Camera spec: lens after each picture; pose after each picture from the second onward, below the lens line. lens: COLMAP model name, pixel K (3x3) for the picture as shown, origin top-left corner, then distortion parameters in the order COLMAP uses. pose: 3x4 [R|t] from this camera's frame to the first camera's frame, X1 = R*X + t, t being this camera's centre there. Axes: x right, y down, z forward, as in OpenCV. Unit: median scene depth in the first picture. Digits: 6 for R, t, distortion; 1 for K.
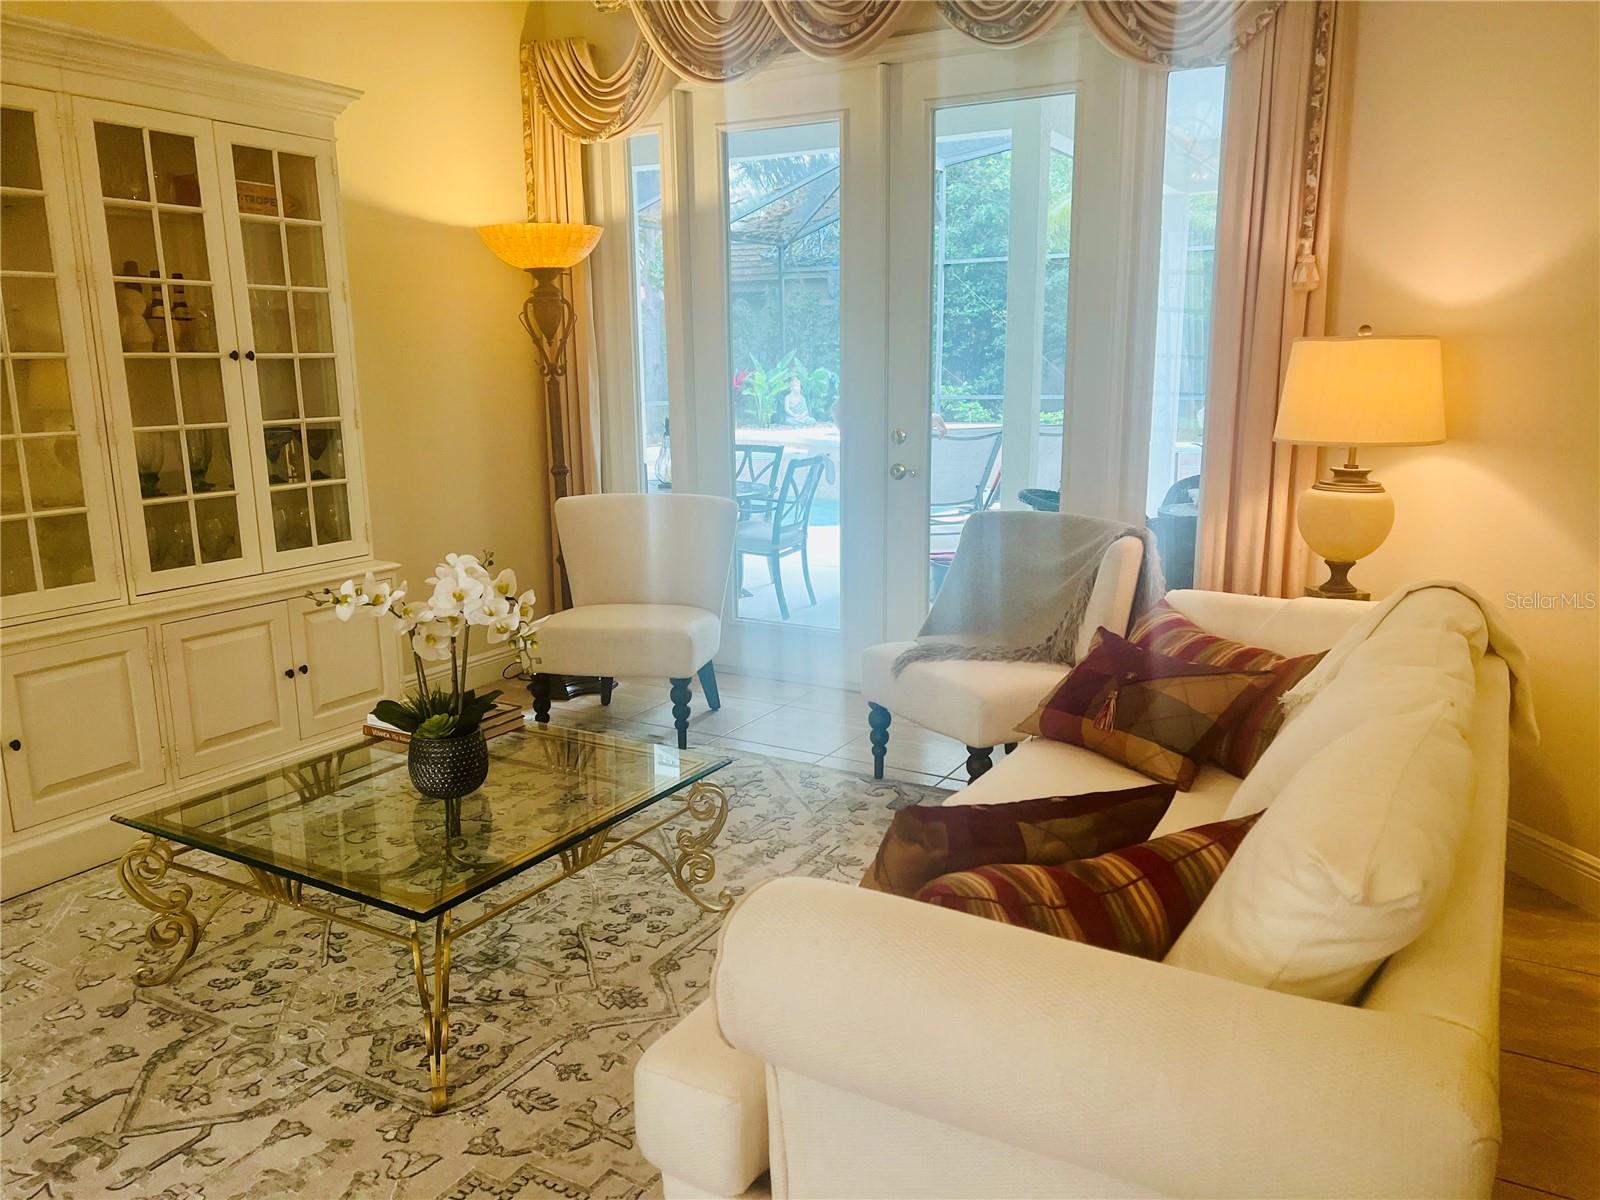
lens RADIAL K [[1213.3, 0, 800.0], [0, 1213.3, 600.0], [0, 0, 1]] dist [0.087808, -0.084141]
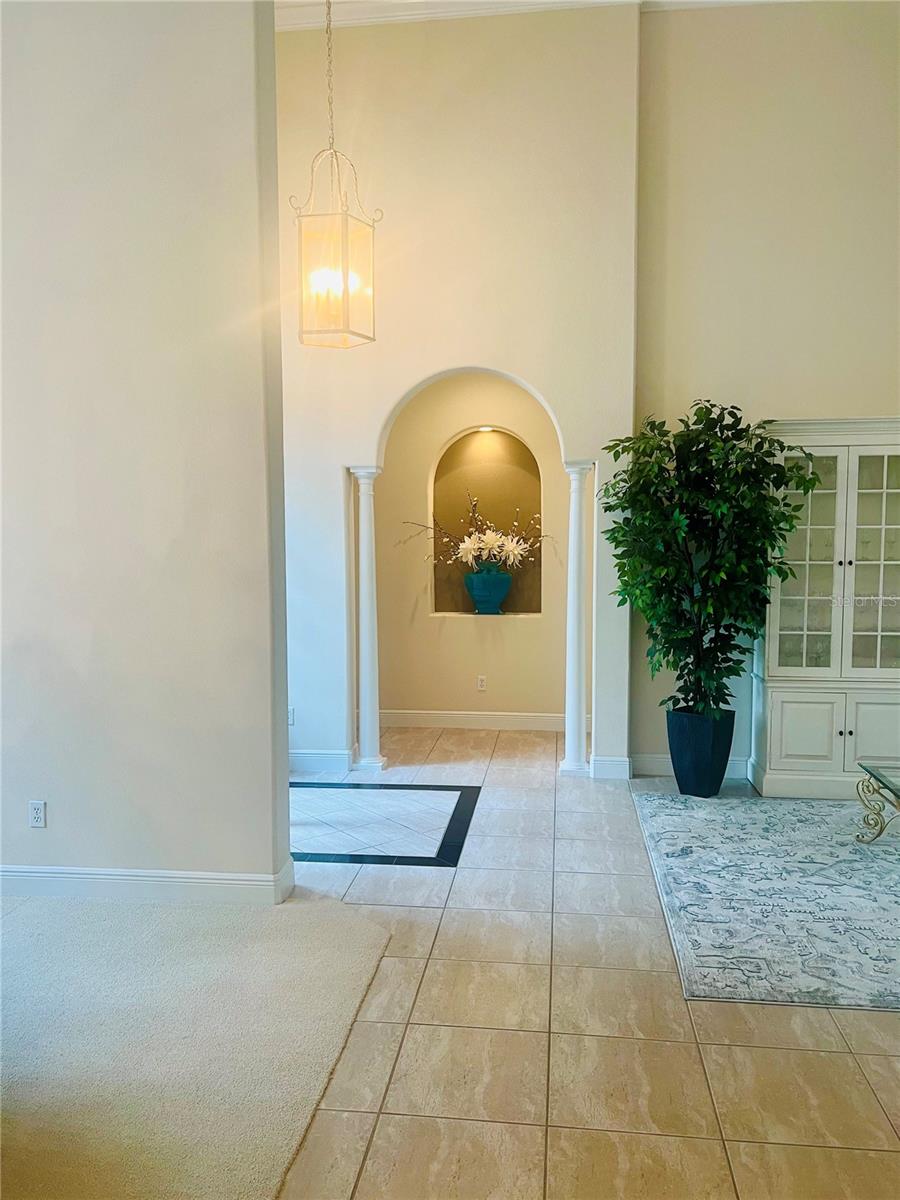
lens RADIAL K [[909.9, 0, 450.0], [0, 909.9, 600.0], [0, 0, 1]] dist [0.087808, -0.084141]
pose [[0.396850, 0.076302, -0.914707, 0.712084], [-0.190677, 0.981652, -0.000840, 0.024622], [0.897860, 0.174747, 0.404118, -0.442197]]
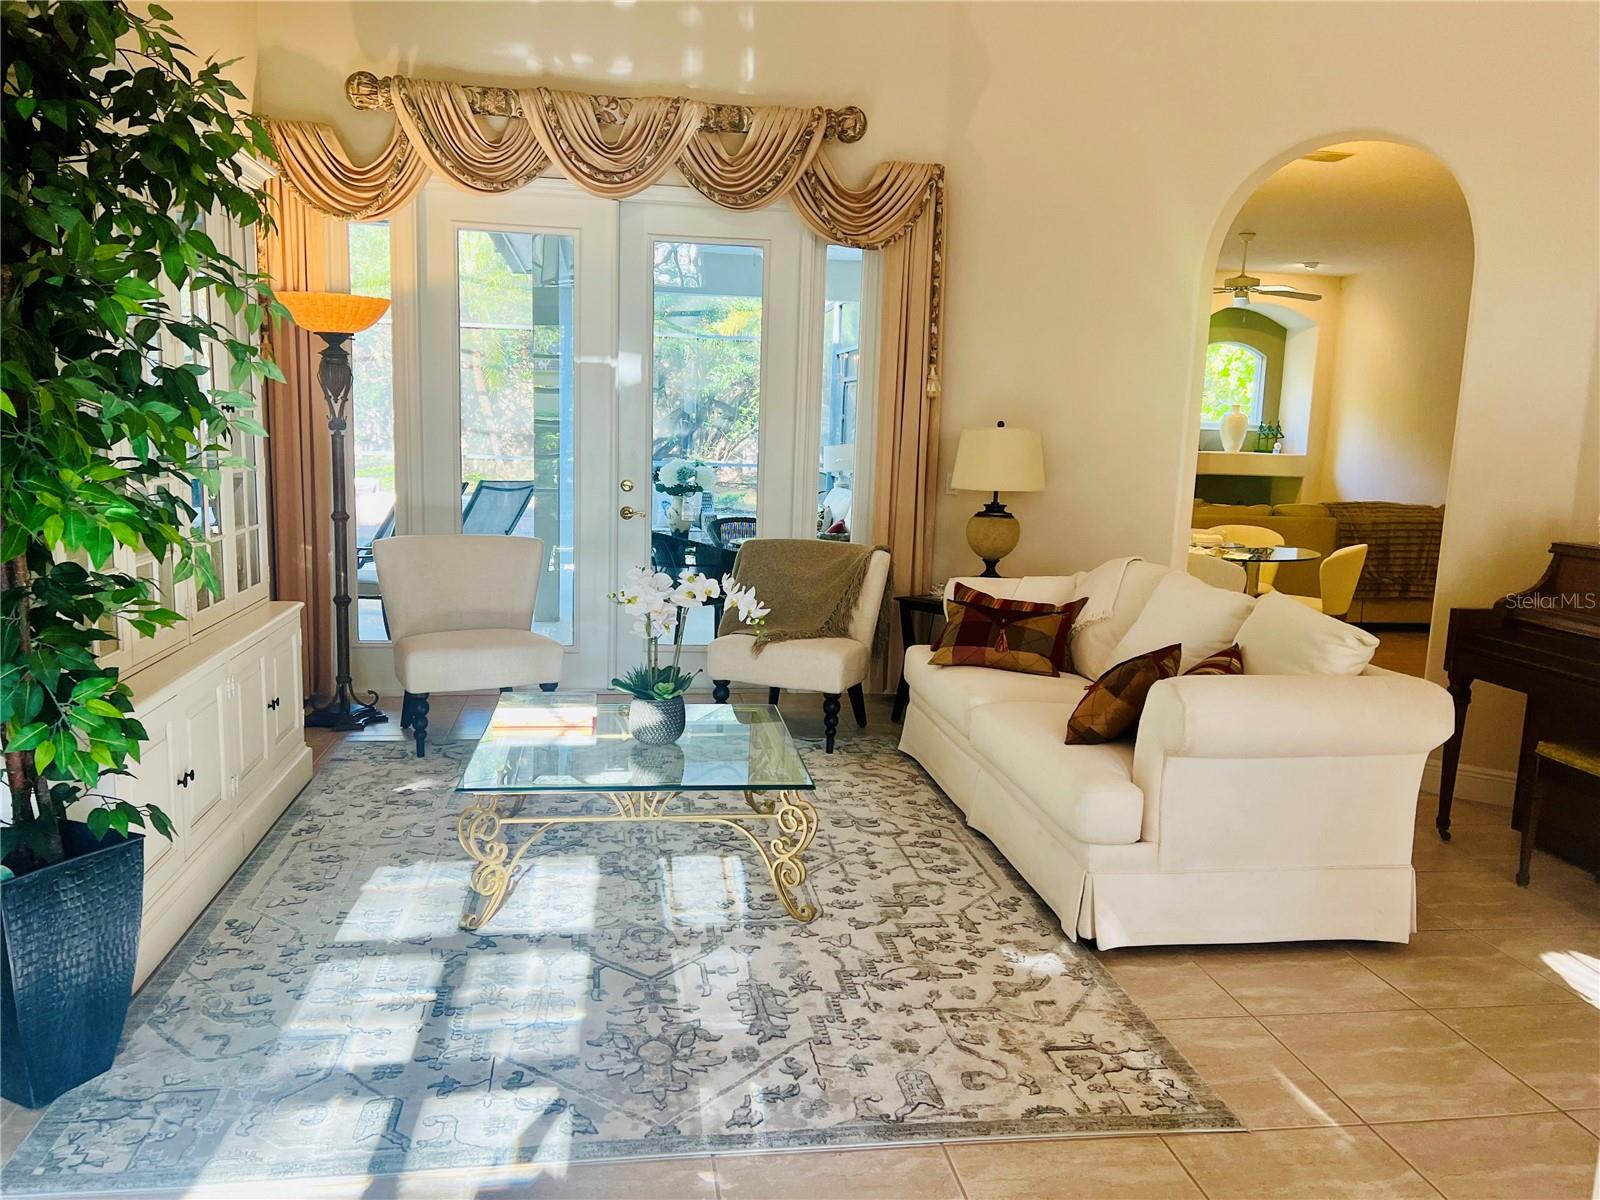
lens RADIAL K [[1213.3, 0, 800.0], [0, 1213.3, 600.0], [0, 0, 1]] dist [0.087808, -0.084141]
pose [[0.773959, -0.059666, 0.630419, -1.068525], [0.089969, 0.995813, -0.016204, 0.038287], [-0.626812, 0.069259, 0.776086, -0.165095]]
